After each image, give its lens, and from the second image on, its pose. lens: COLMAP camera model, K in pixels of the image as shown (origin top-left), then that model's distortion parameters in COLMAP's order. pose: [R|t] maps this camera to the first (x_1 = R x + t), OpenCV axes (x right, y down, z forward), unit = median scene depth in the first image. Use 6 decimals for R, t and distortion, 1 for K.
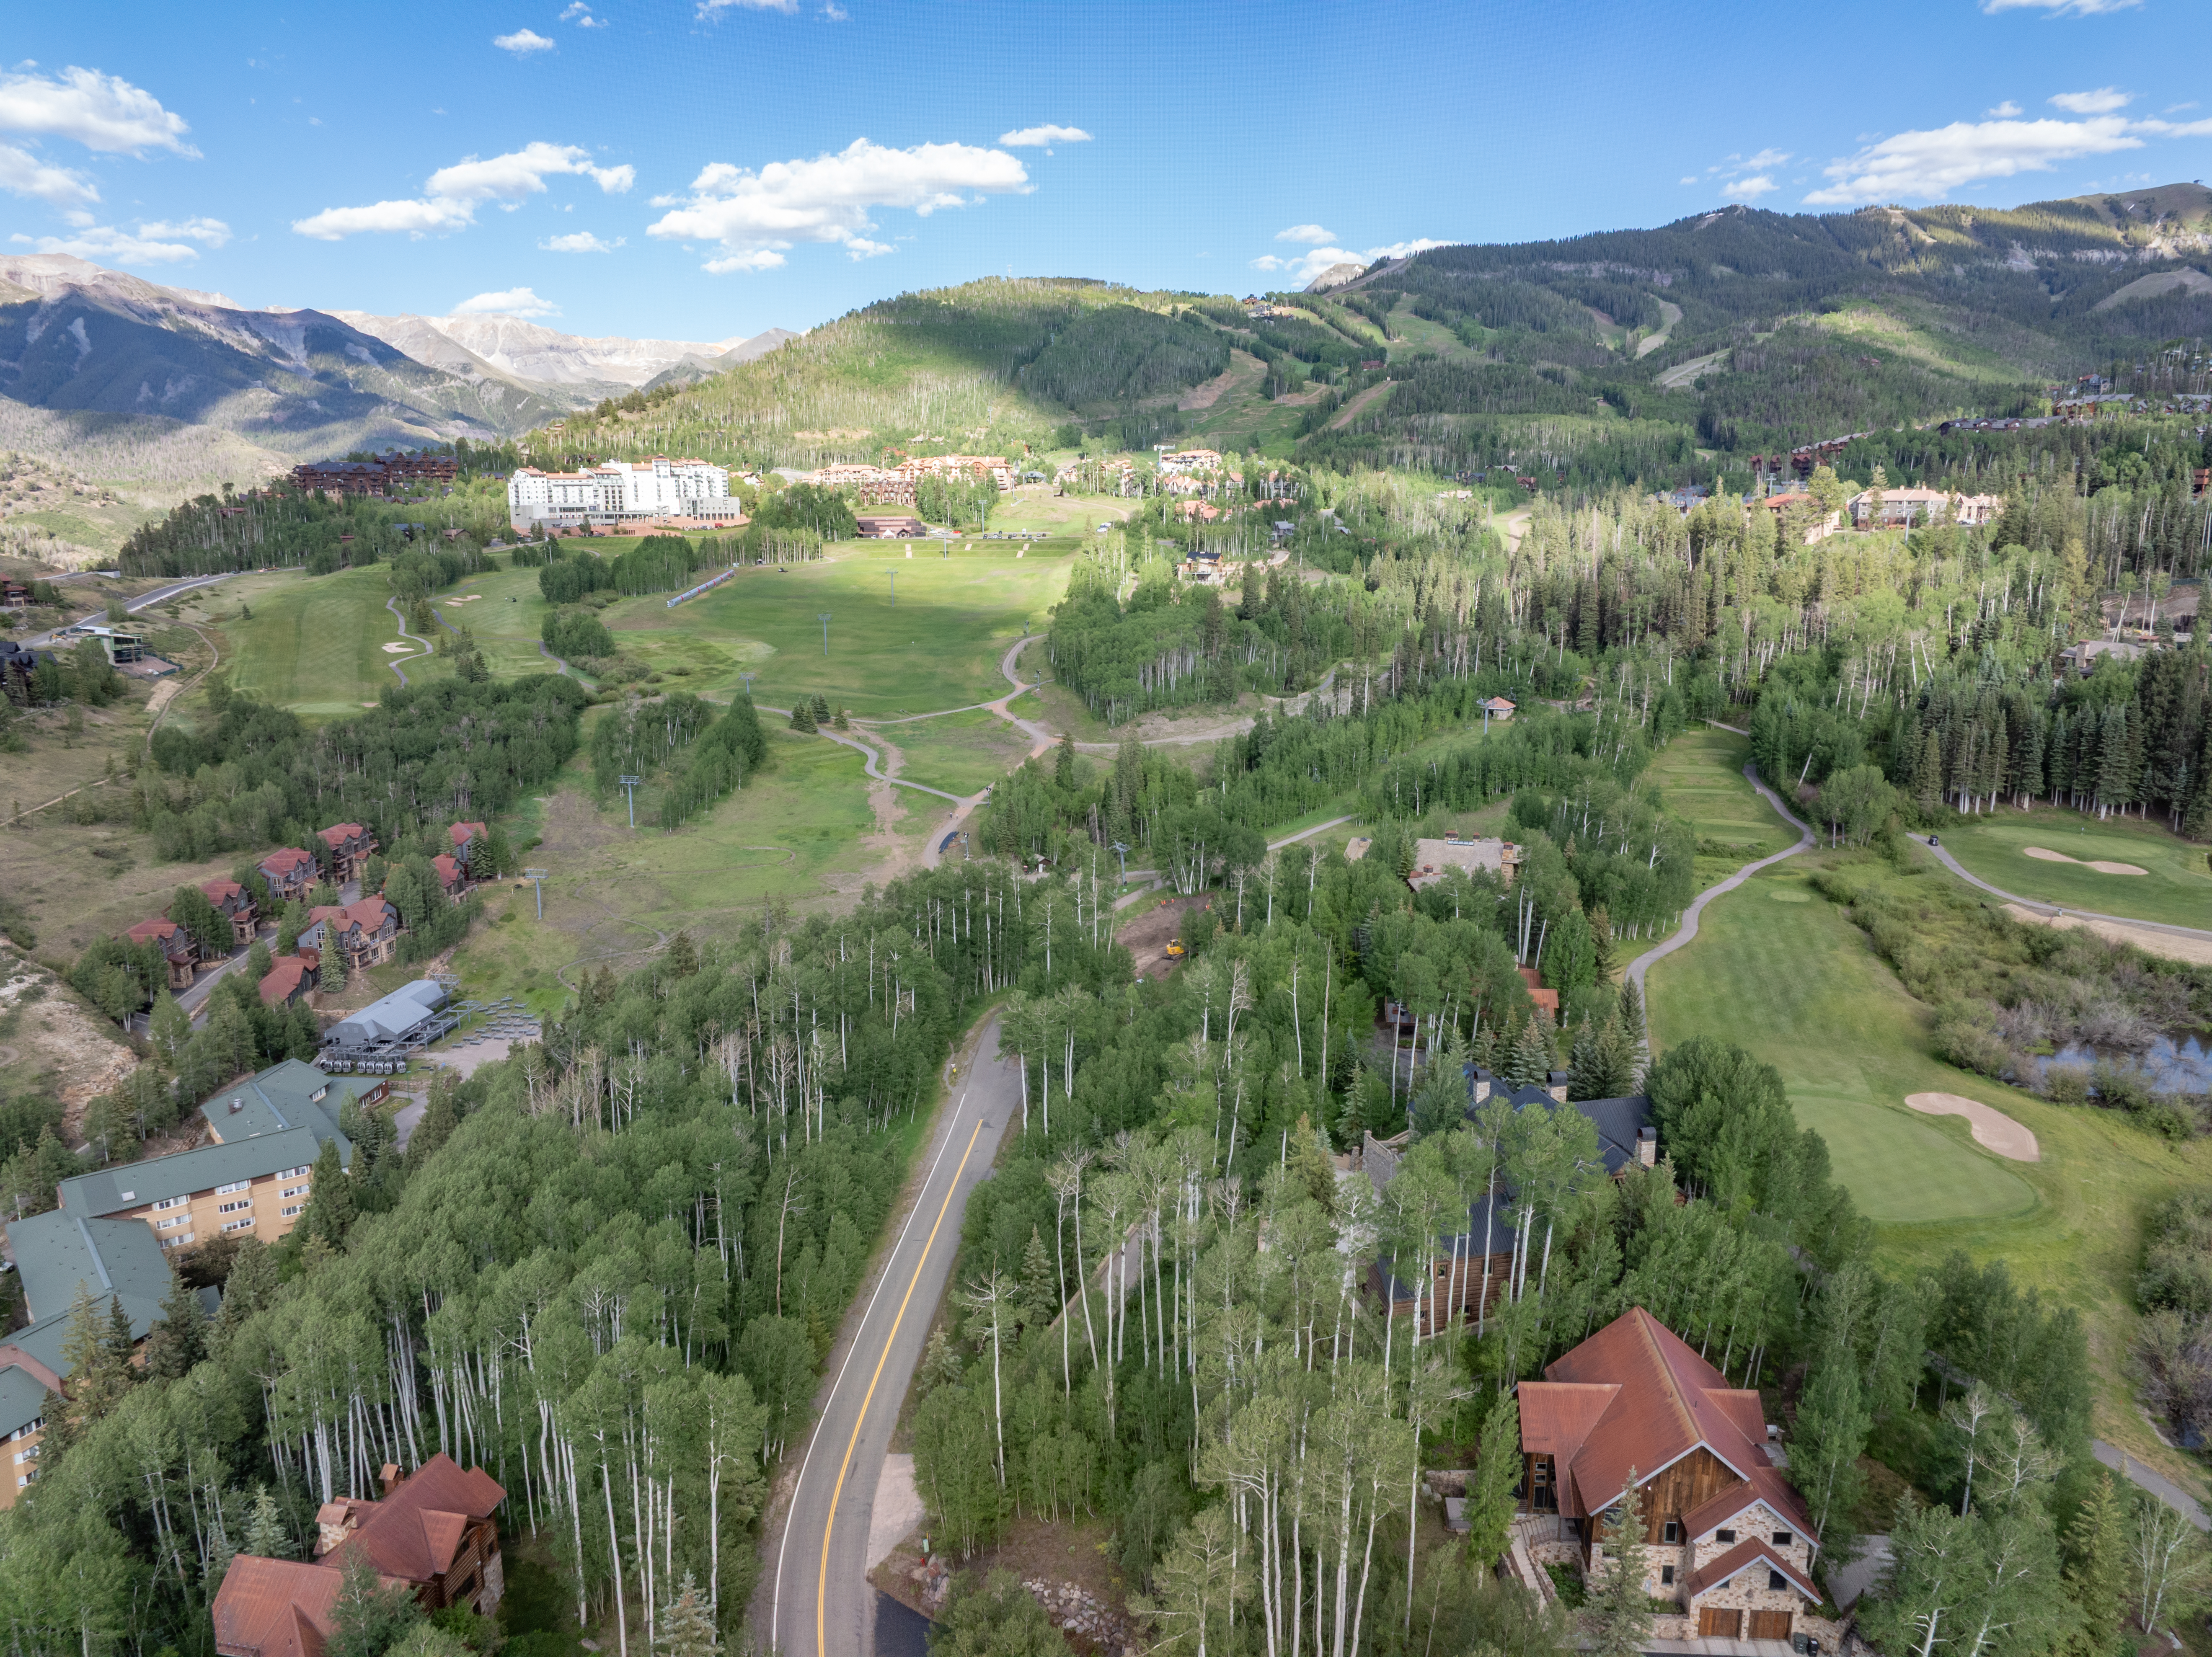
lens RADIAL K [[1544.3, 0, 1107.0], [0, 1544.3, 827.9], [0, 0, 1]] dist [-0.063443, 0.037338]
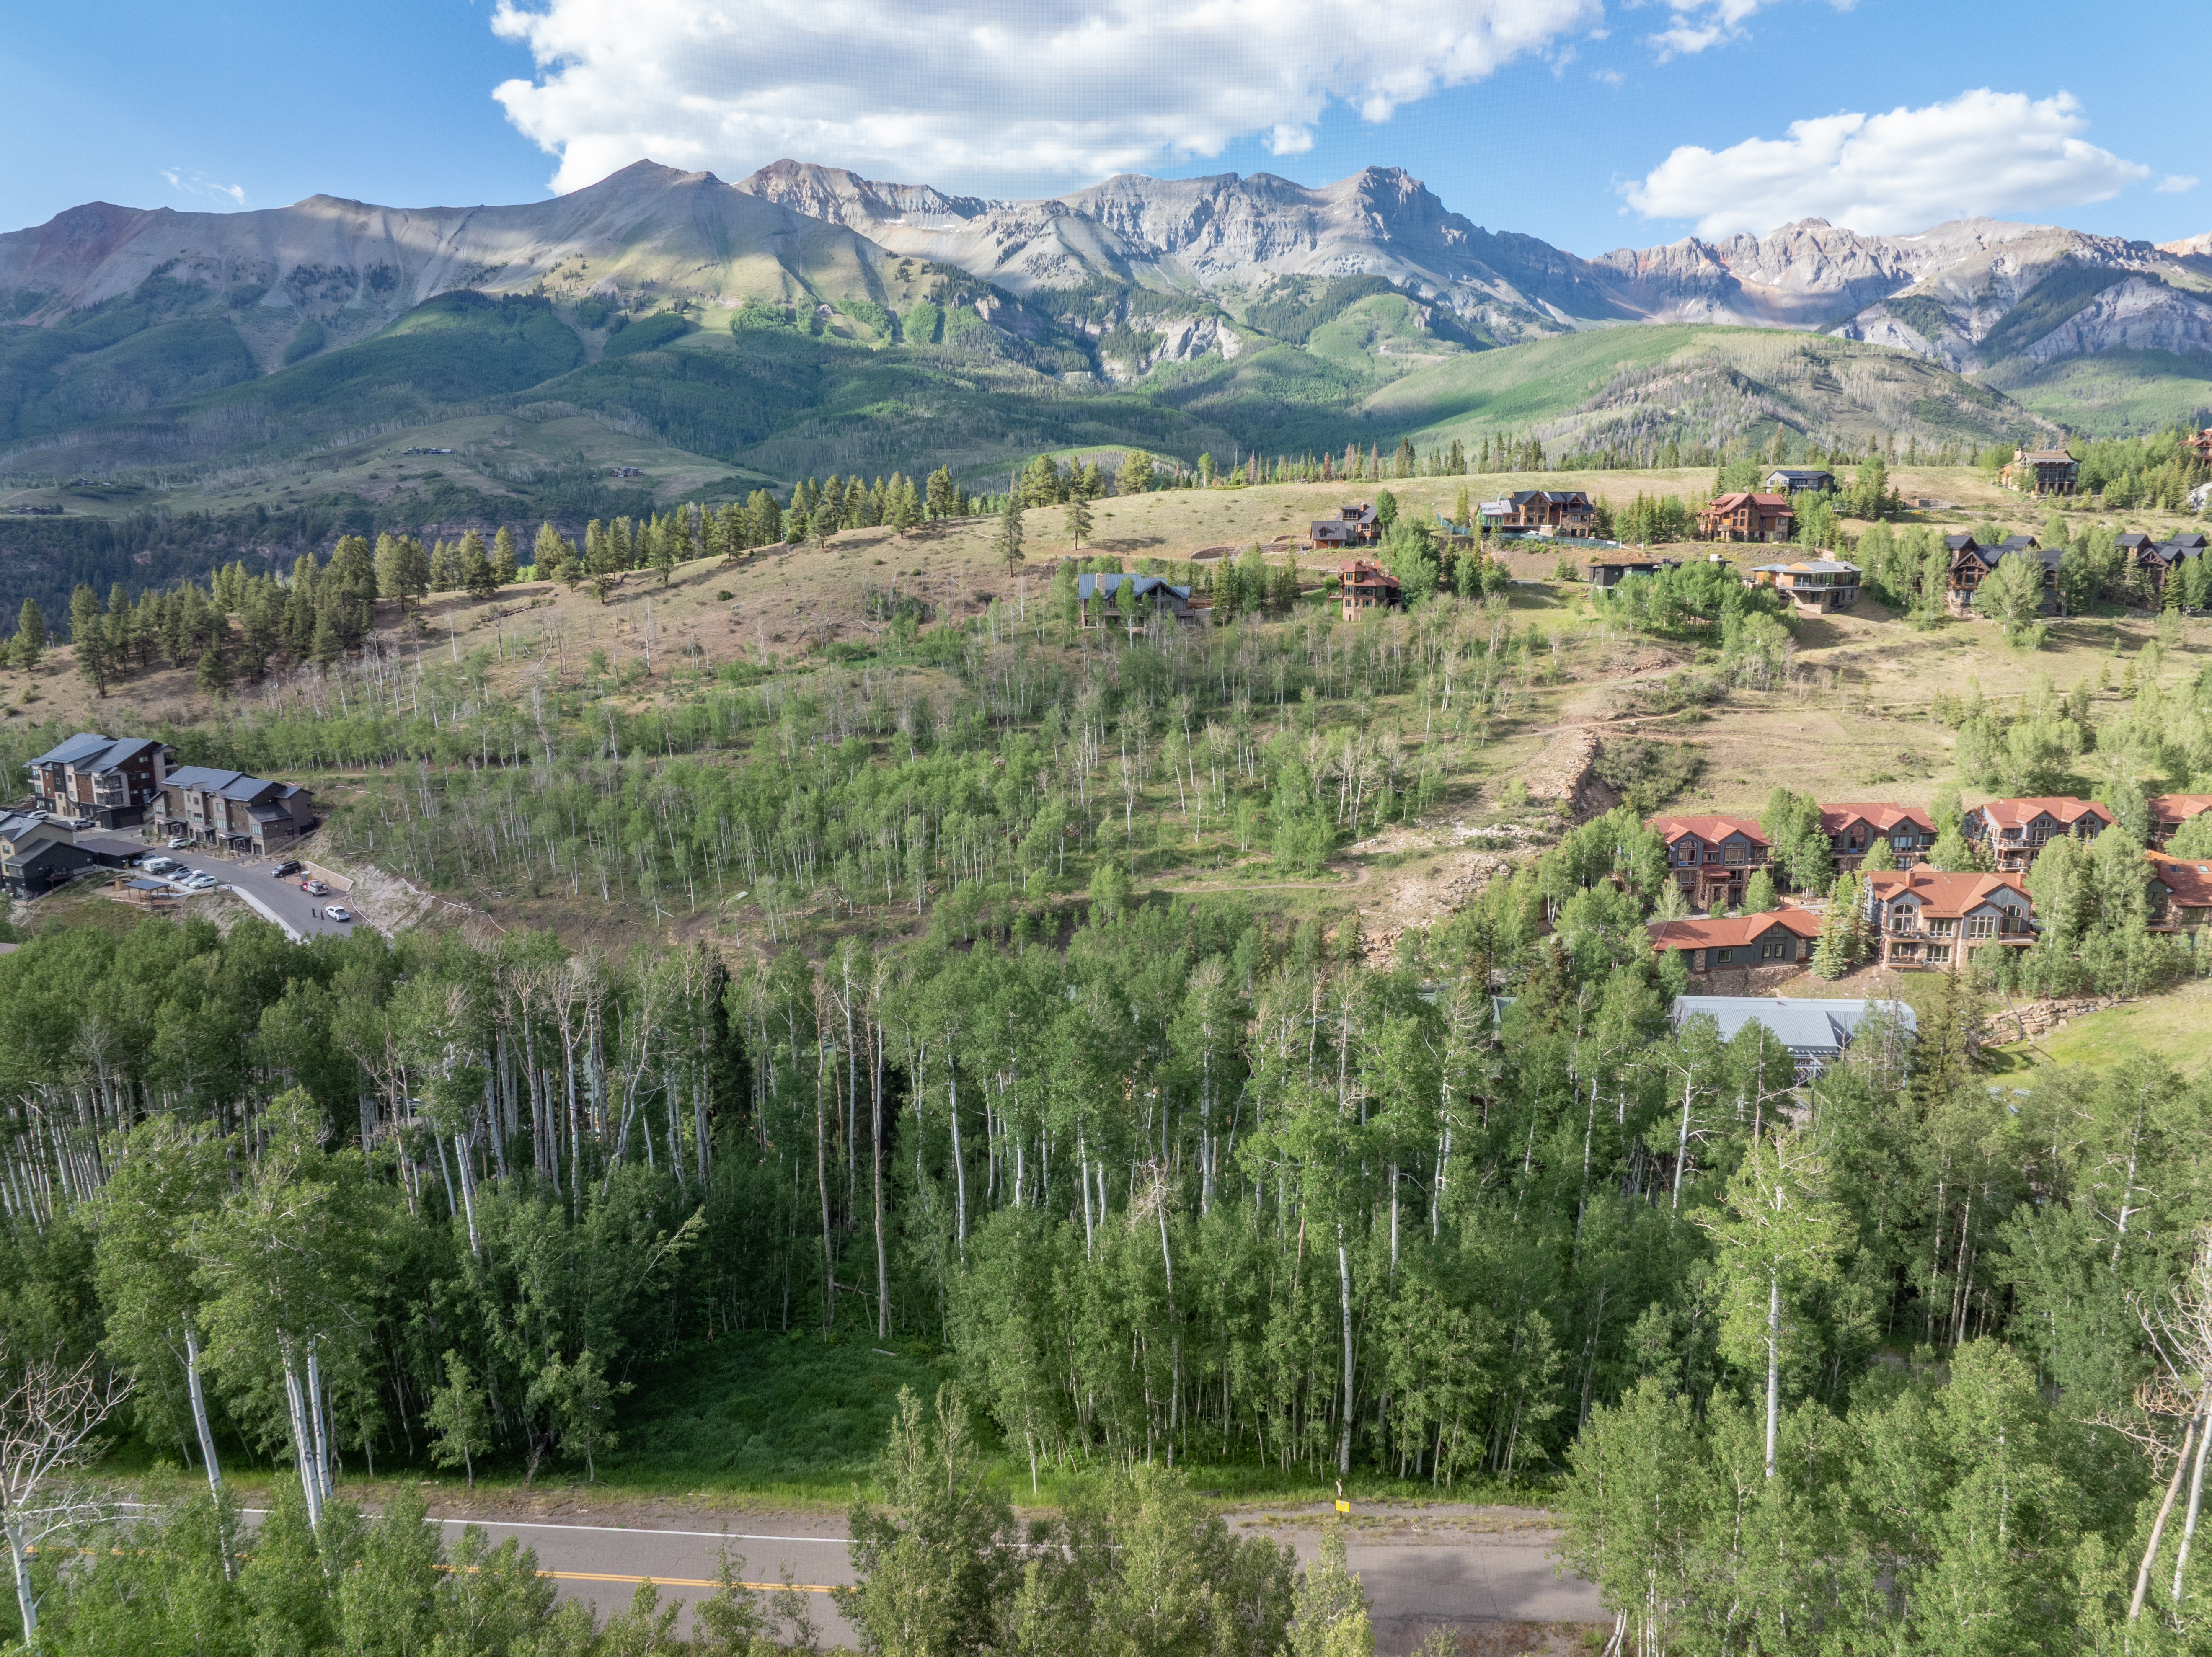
lens RADIAL K [[1544.3, 0, 1094.4], [0, 1544.3, 820.2], [0, 0, 1]] dist [-0.063443, 0.037338]
pose [[-0.016371, 0.188721, -0.981894, 0.079920], [-0.198893, 0.961786, 0.188172, -0.011671], [0.979884, 0.198373, 0.021790, 0.396768]]
